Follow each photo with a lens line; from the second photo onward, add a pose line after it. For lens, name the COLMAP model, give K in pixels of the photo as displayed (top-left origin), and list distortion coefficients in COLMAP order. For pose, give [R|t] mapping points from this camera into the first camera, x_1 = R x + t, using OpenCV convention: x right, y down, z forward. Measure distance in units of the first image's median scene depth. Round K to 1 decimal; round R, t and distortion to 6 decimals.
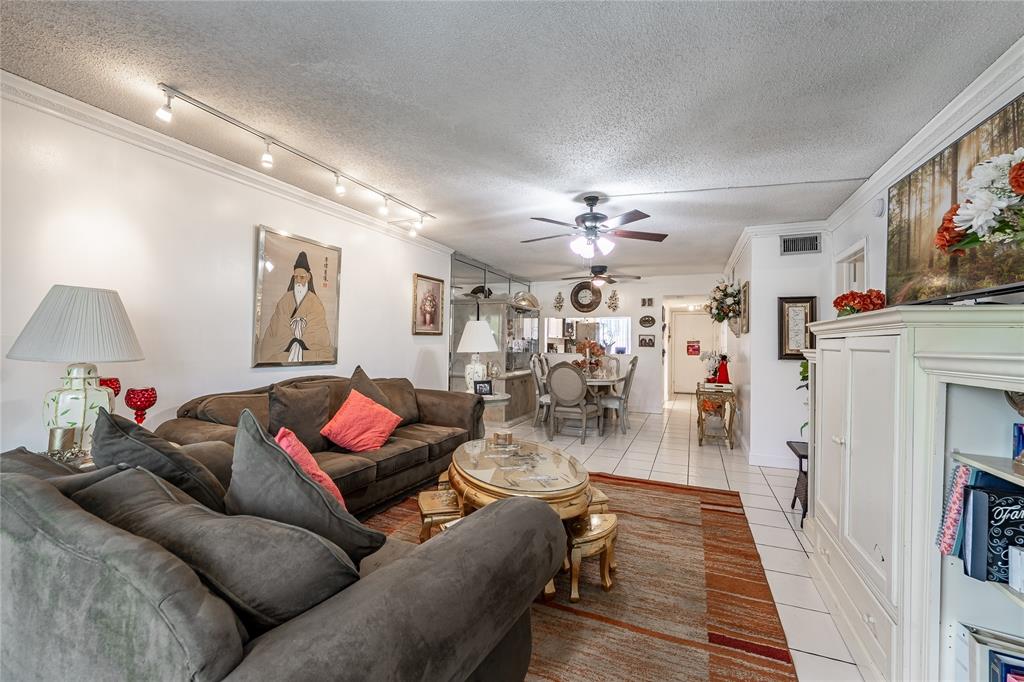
lens RADIAL K [[426.9, 0, 512.6], [0, 426.9, 338.5], [0, 0, 1]] dist [-0.003464, -0.000016]
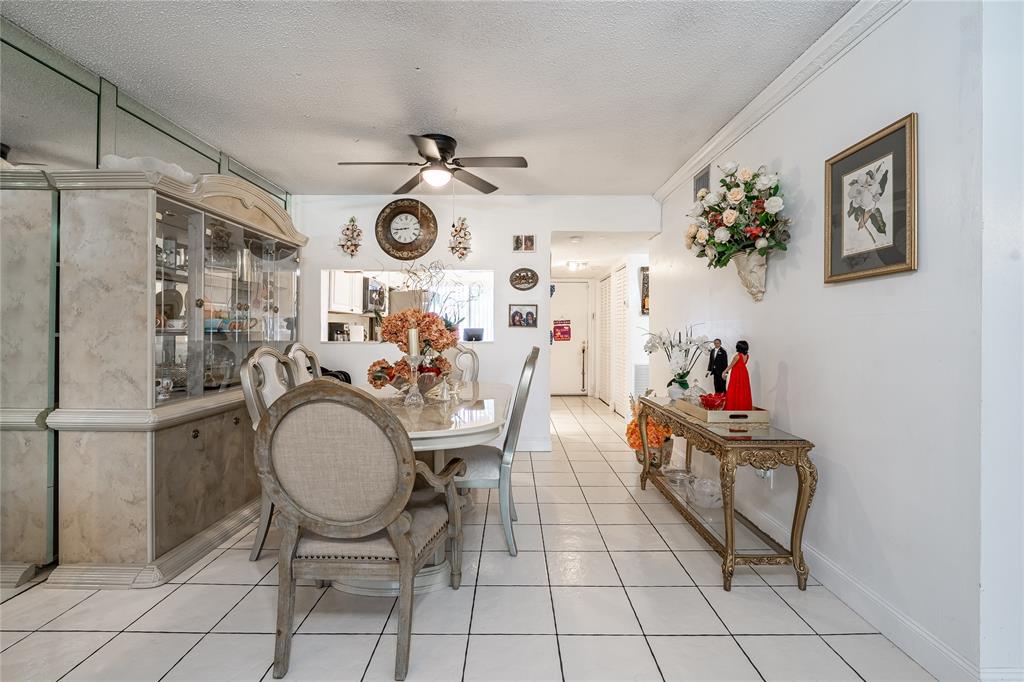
lens RADIAL K [[461.8, 0, 510.6], [0, 461.8, 324.0], [0, 0, 1]] dist [0.002491, 0.000227]
pose [[0.922590, -0.003116, 0.385769, 0.089361], [0.002844, 0.999995, 0.001276, 0.016816], [-0.385771, -0.000080, 0.922594, 0.539146]]
